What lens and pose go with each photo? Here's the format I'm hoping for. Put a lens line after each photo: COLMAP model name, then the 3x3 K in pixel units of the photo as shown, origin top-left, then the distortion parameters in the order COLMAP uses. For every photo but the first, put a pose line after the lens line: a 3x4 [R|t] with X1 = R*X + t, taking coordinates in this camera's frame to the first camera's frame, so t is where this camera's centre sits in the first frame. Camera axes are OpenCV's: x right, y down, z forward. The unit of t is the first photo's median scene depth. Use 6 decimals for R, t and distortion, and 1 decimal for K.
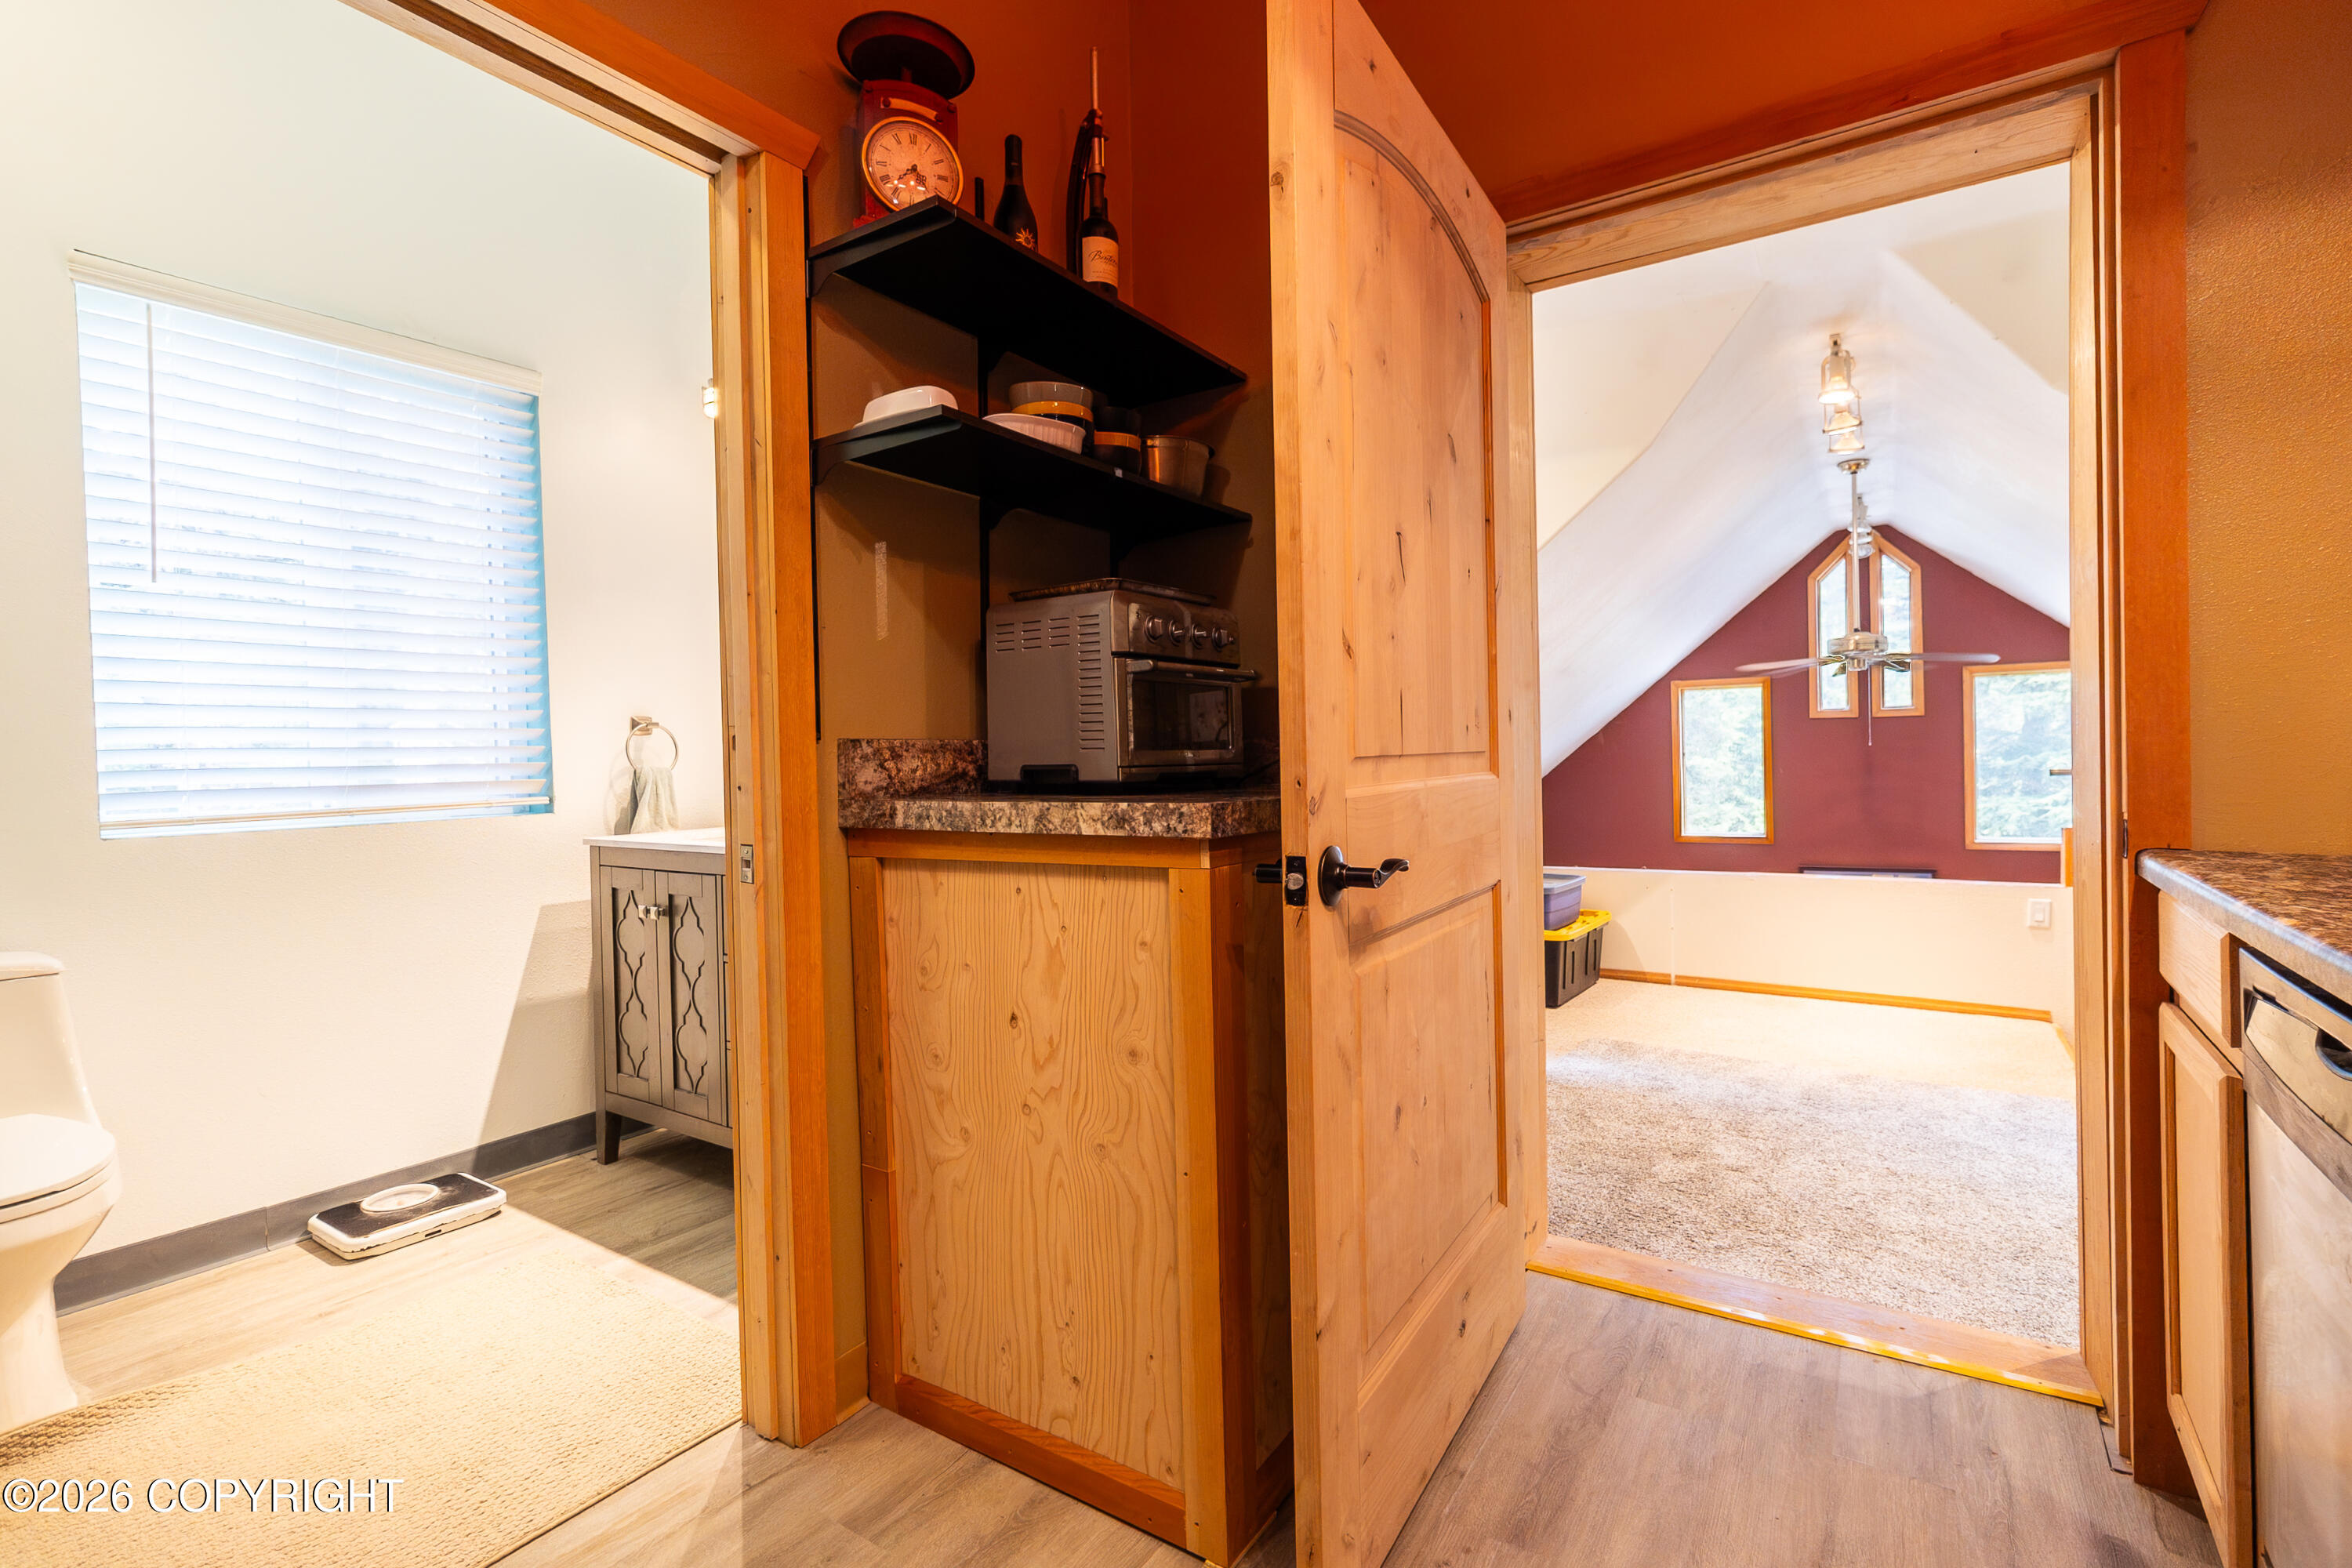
lens RADIAL K [[1079.9, 0, 1195.5], [0, 1079.9, 757.0], [0, 0, 1]] dist [0.001140, -0.000024]
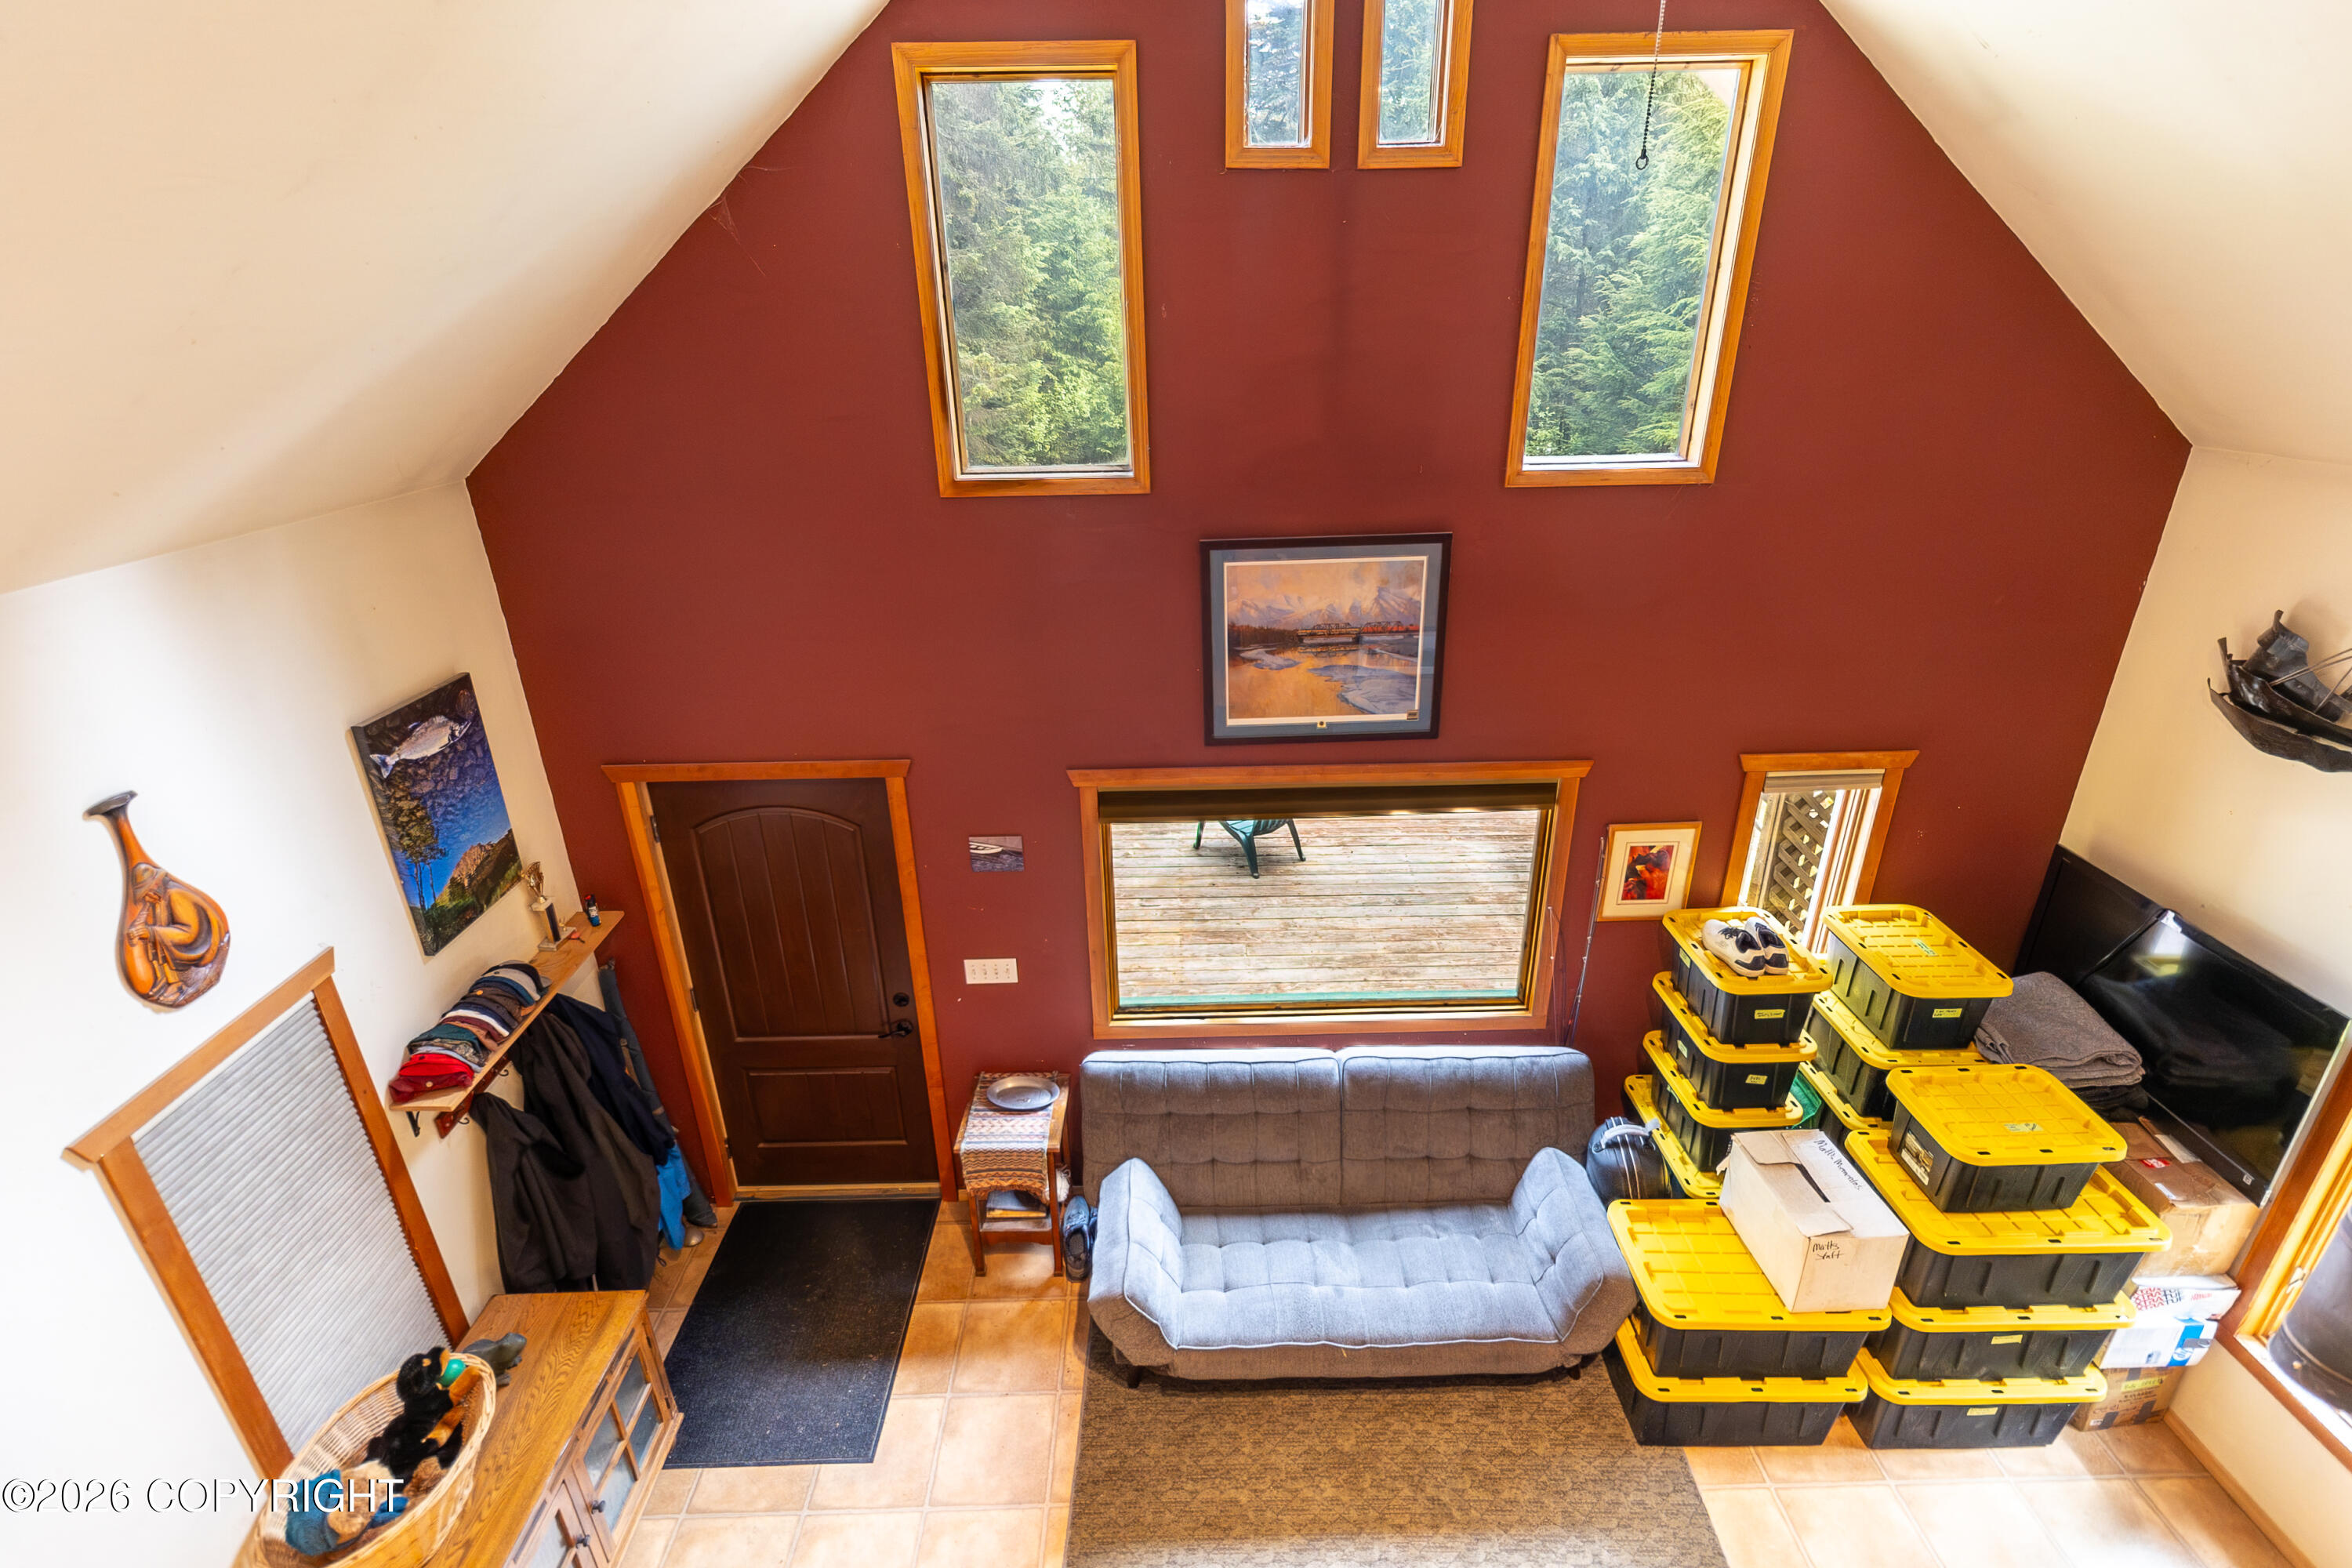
lens RADIAL K [[1079.9, 0, 1195.5], [0, 1079.9, 757.0], [0, 0, 1]] dist [0.001140, -0.000024]
pose [[0.826967, -0.215871, 0.519158, 0.302889], [-0.000572, 0.923034, 0.384719, 0.010819], [-0.562250, -0.318447, 0.763195, 0.628010]]
